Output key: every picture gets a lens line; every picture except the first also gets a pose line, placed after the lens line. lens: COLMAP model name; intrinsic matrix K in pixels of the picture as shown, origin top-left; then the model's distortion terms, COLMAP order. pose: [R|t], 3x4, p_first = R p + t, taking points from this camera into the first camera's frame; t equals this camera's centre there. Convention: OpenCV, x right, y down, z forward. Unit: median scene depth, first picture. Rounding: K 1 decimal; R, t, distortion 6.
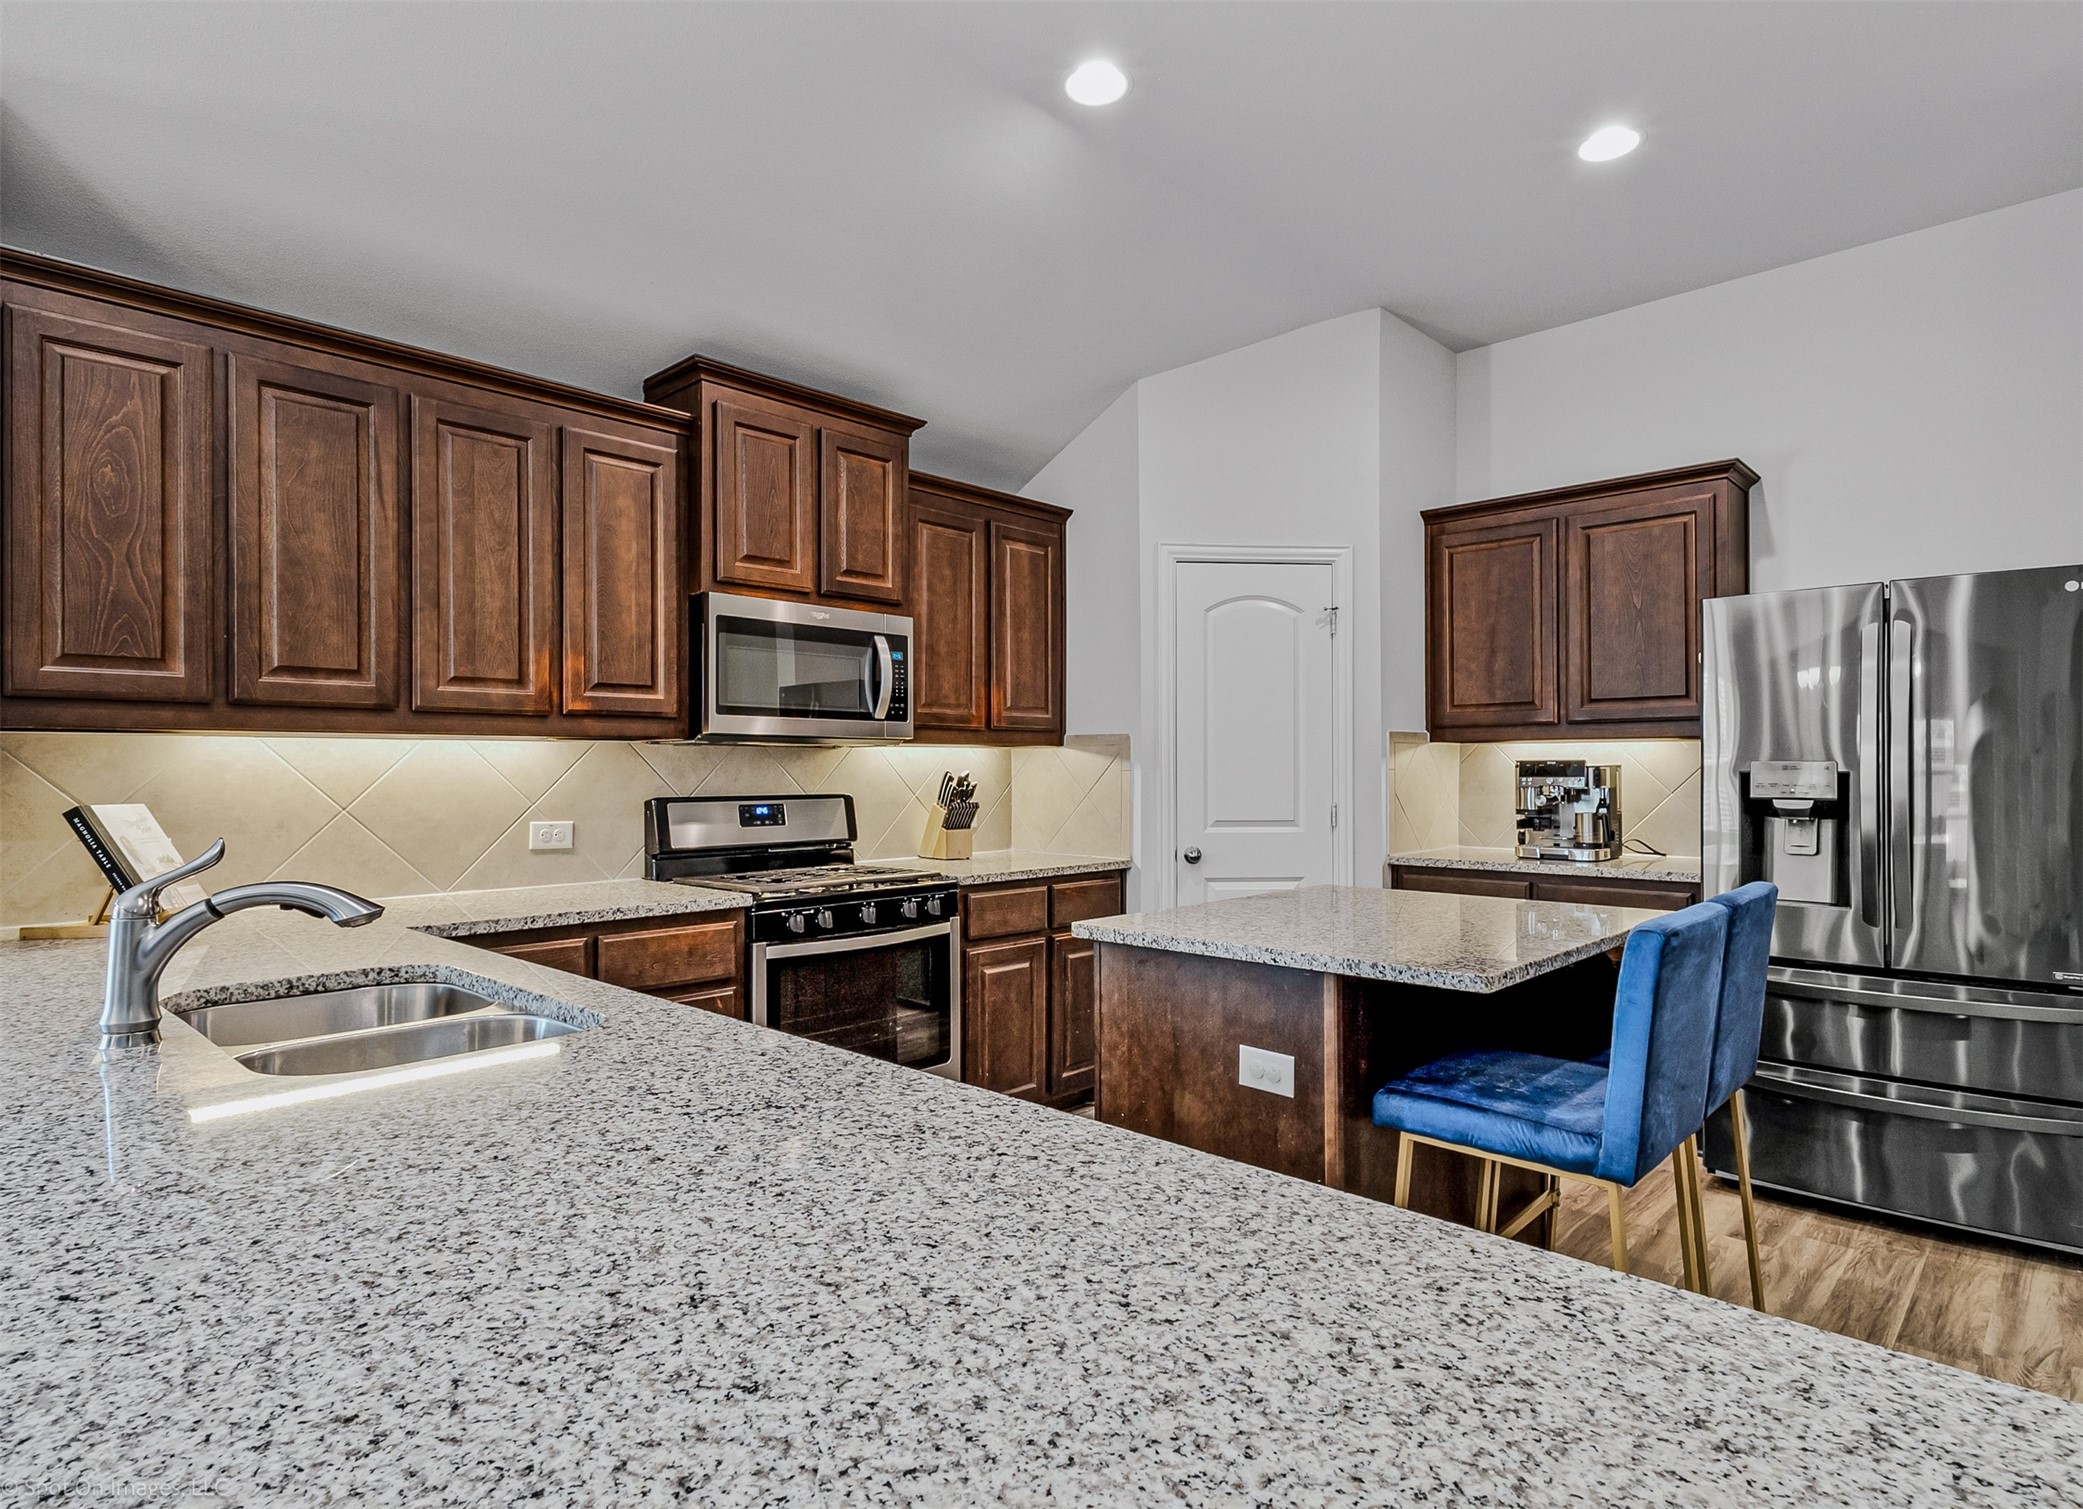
lens RADIAL K [[1133.3, 0, 1063.5], [0, 1133.3, 757.3], [0, 0, 1]] dist [0.020630, 0.000124]
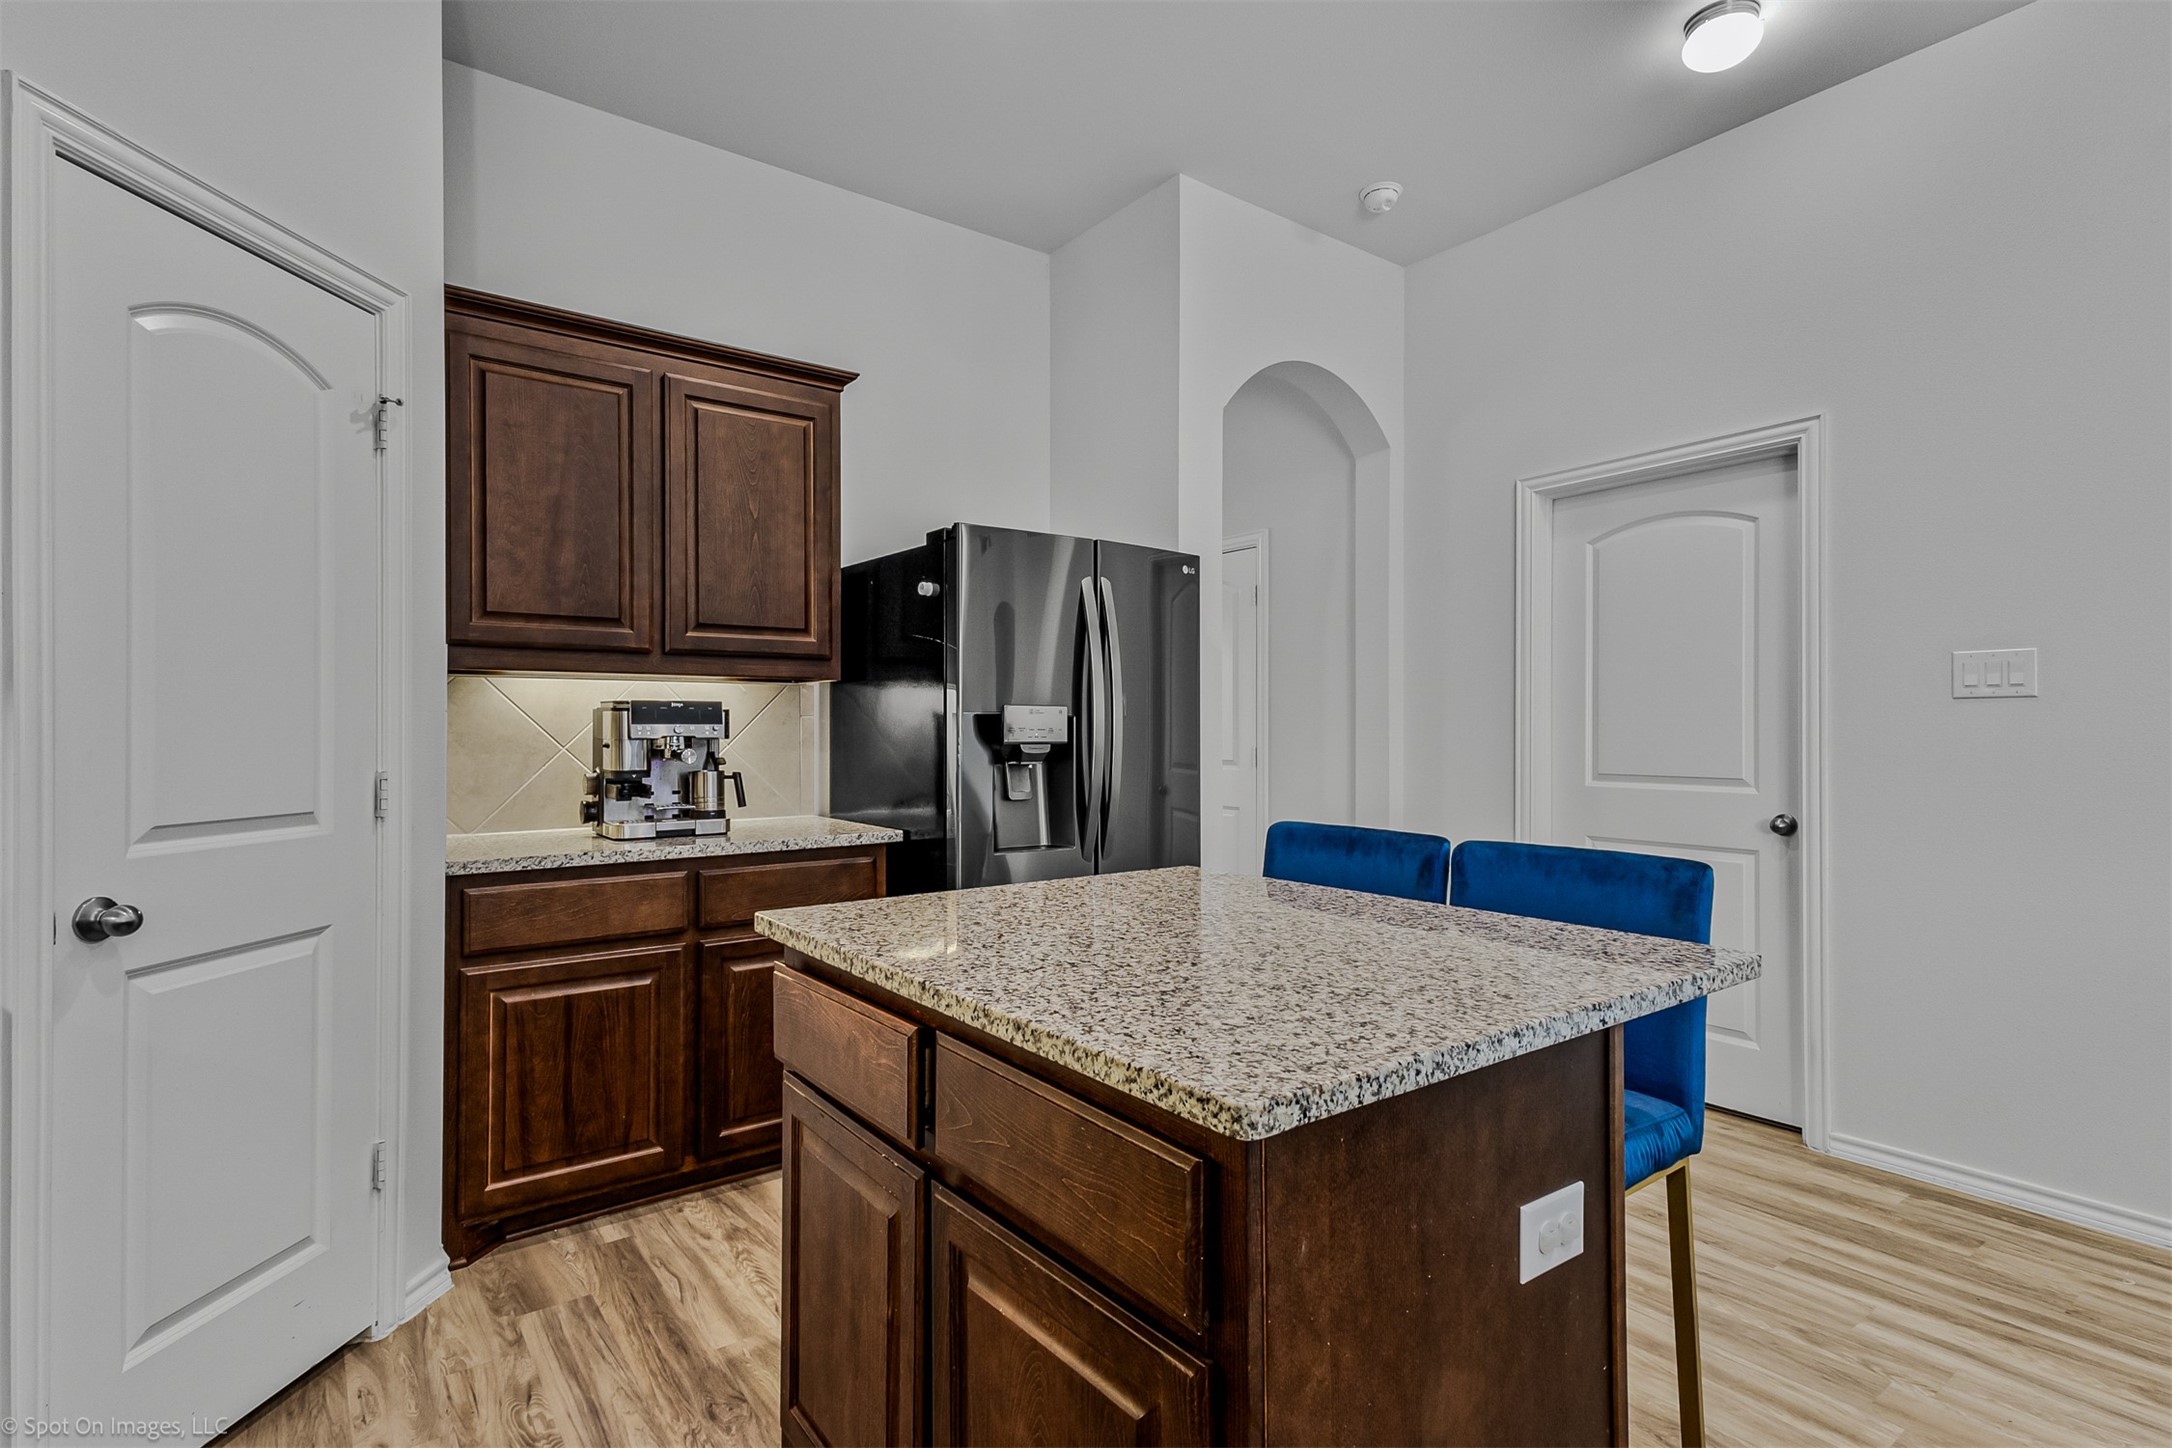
lens RADIAL K [[1087.8, 0, 1077.2], [0, 1087.8, 707.1], [0, 0, 1]] dist [0.035957, 0.000166]
pose [[0.174002, 0.022553, 0.984487, -0.237228], [-0.009271, 0.999731, -0.021263, 0.020901], [-0.984702, -0.005427, 0.174165, 0.683042]]
